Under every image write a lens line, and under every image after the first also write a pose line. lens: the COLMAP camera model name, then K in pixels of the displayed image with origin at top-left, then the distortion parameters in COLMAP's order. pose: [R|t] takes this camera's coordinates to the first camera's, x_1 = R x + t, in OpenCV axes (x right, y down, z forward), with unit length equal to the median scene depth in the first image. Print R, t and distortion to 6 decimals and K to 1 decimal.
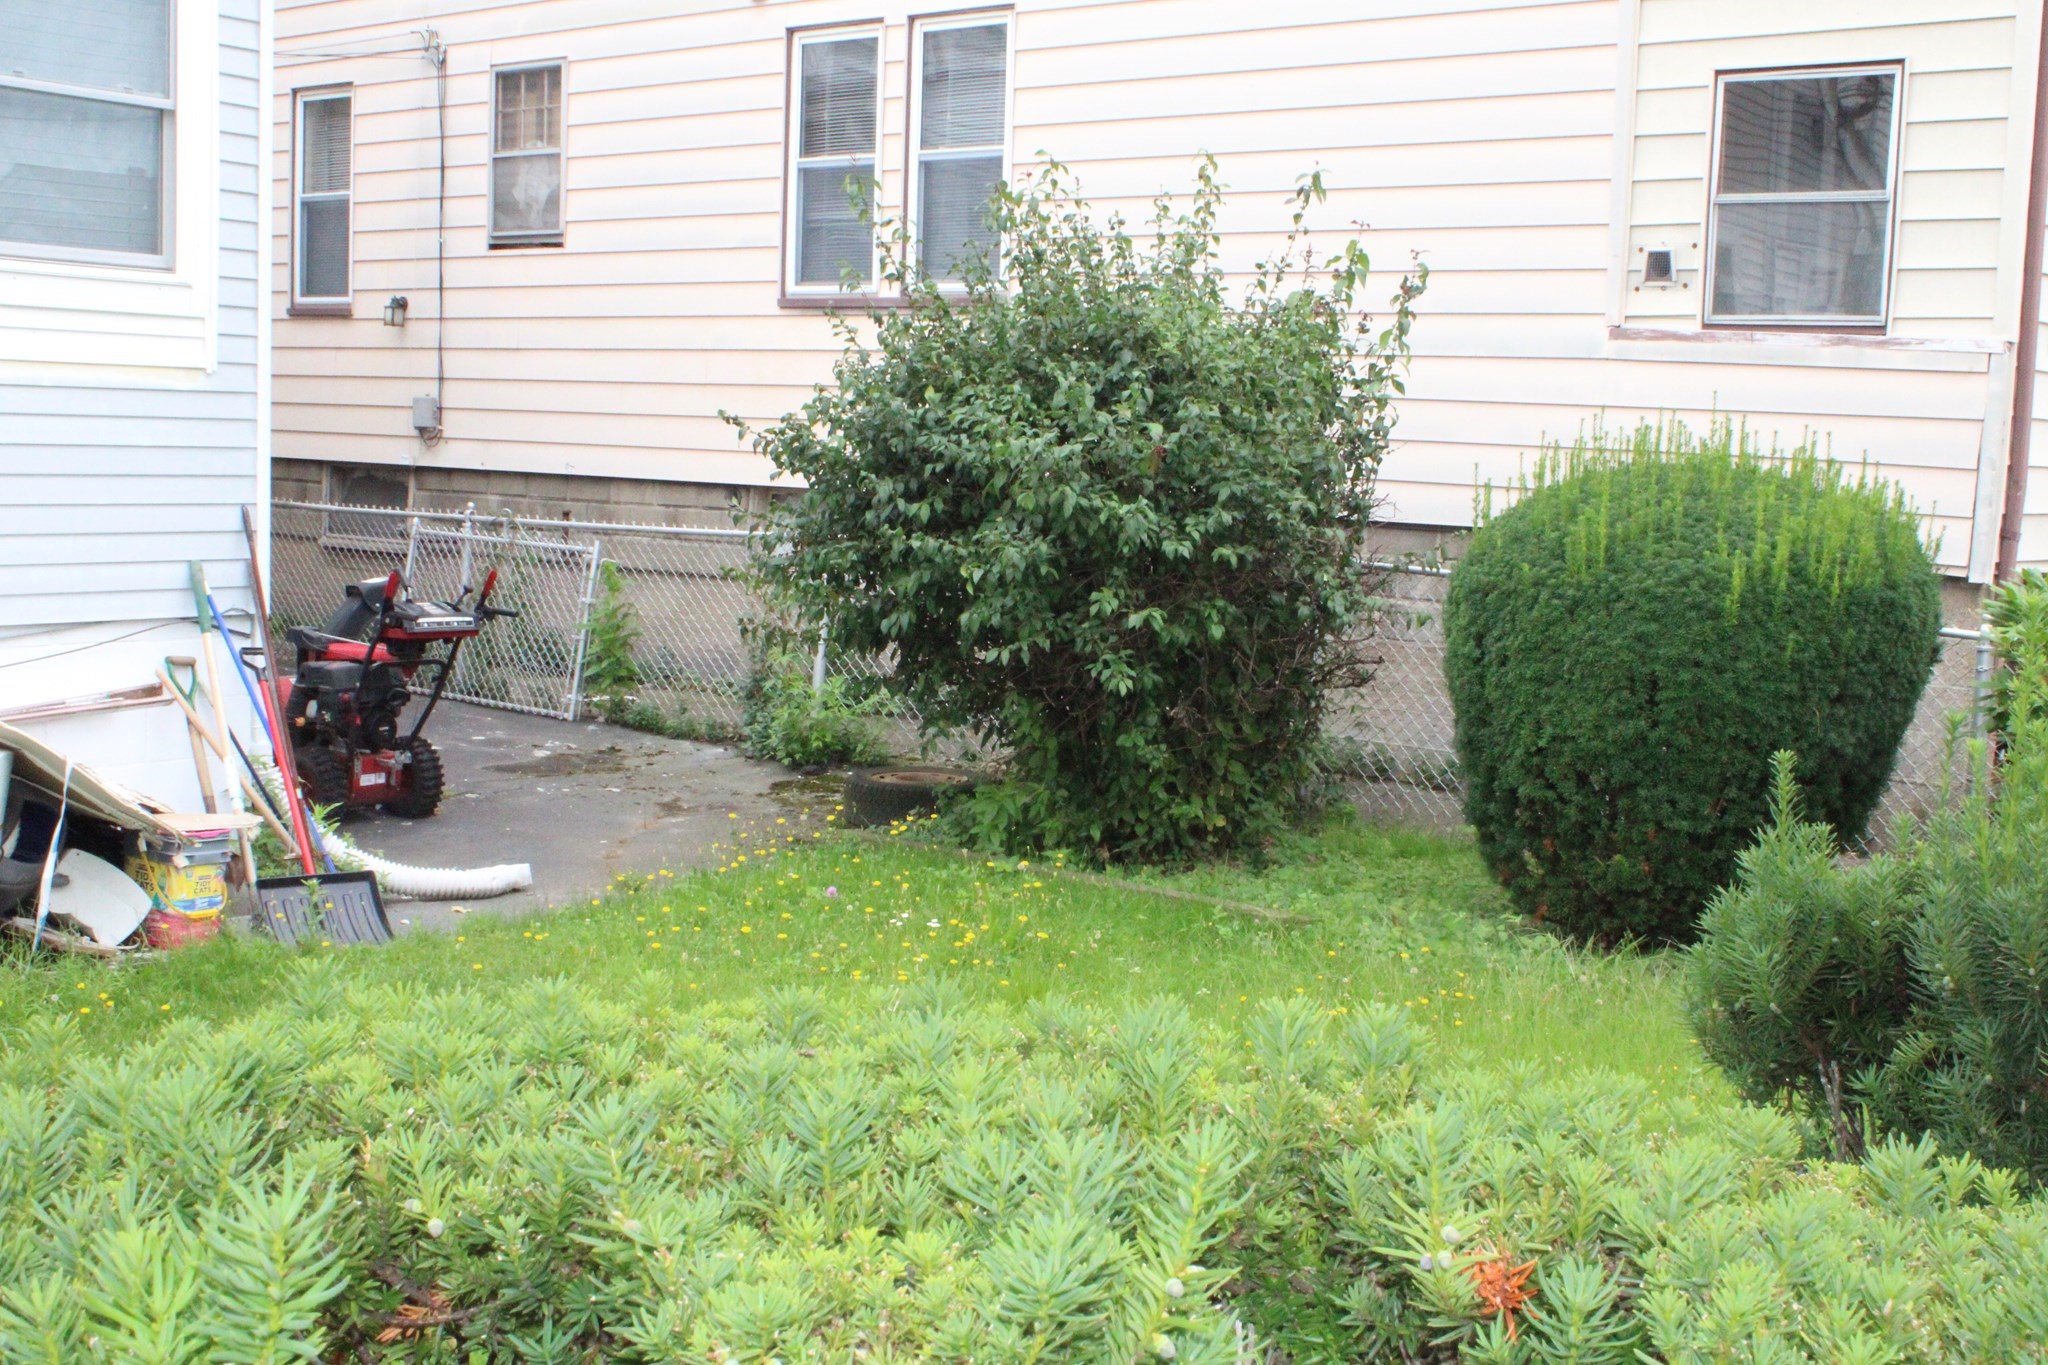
lens RADIAL K [[2347.6, 0, 1024.0], [0, 2347.6, 682.5], [0, 0, 1]] dist [-0.009042, -0.005853]
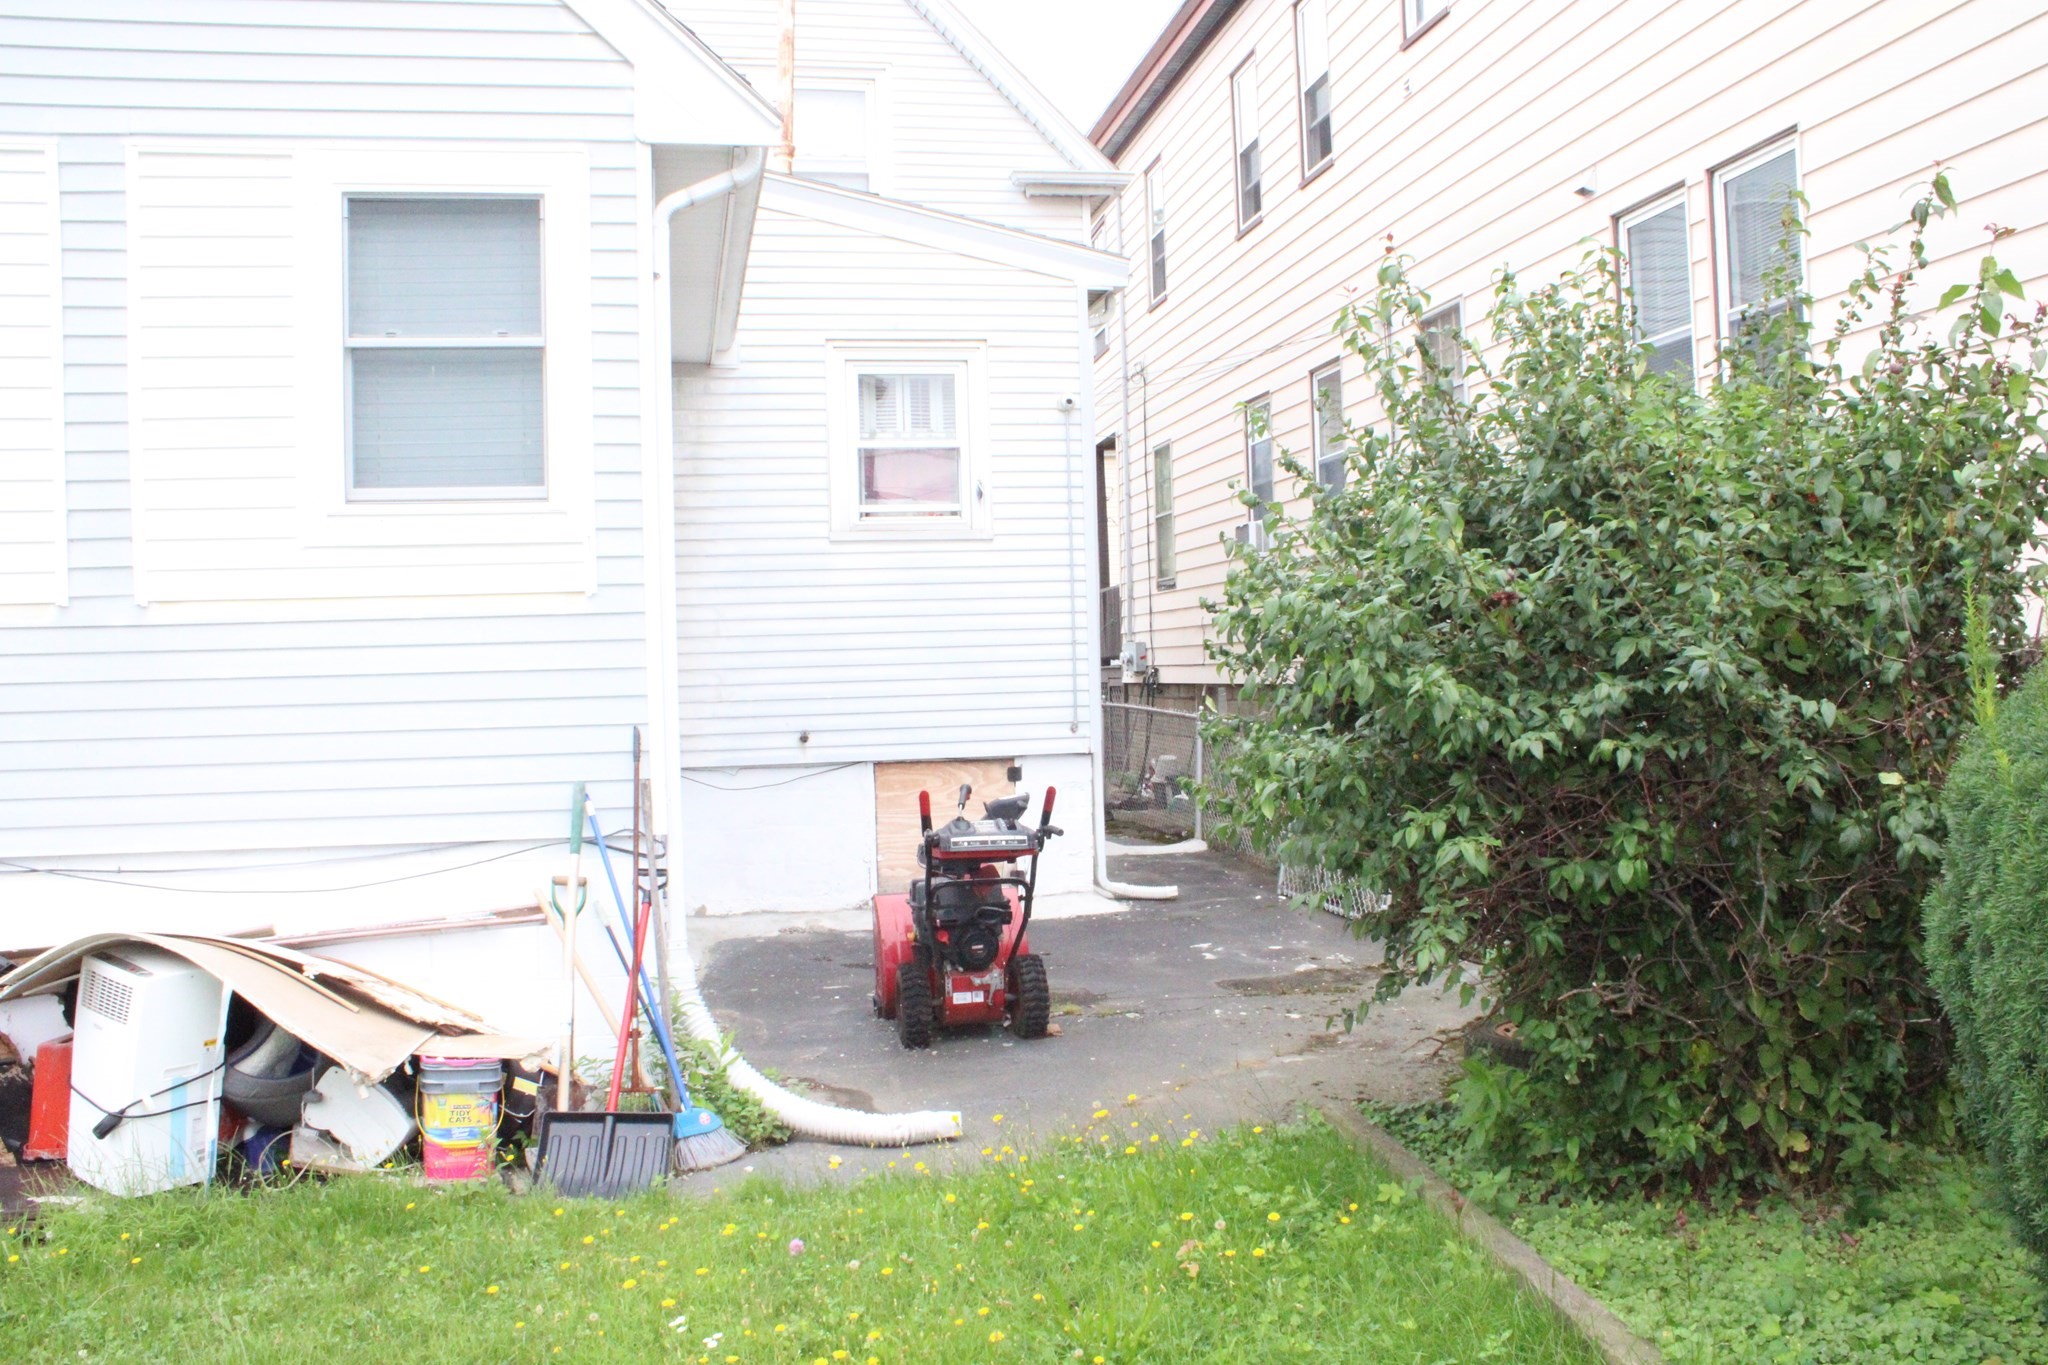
lens RADIAL K [[1725.5, 0, 1024.0], [0, 1725.5, 682.5], [0, 0, 1]] dist [-0.132404, 0.168699]
pose [[0.756130, -0.050618, -0.652461, 0.259352], [-0.018471, 0.994956, -0.098595, -0.023732], [0.654161, 0.086602, 0.751381, 0.536781]]
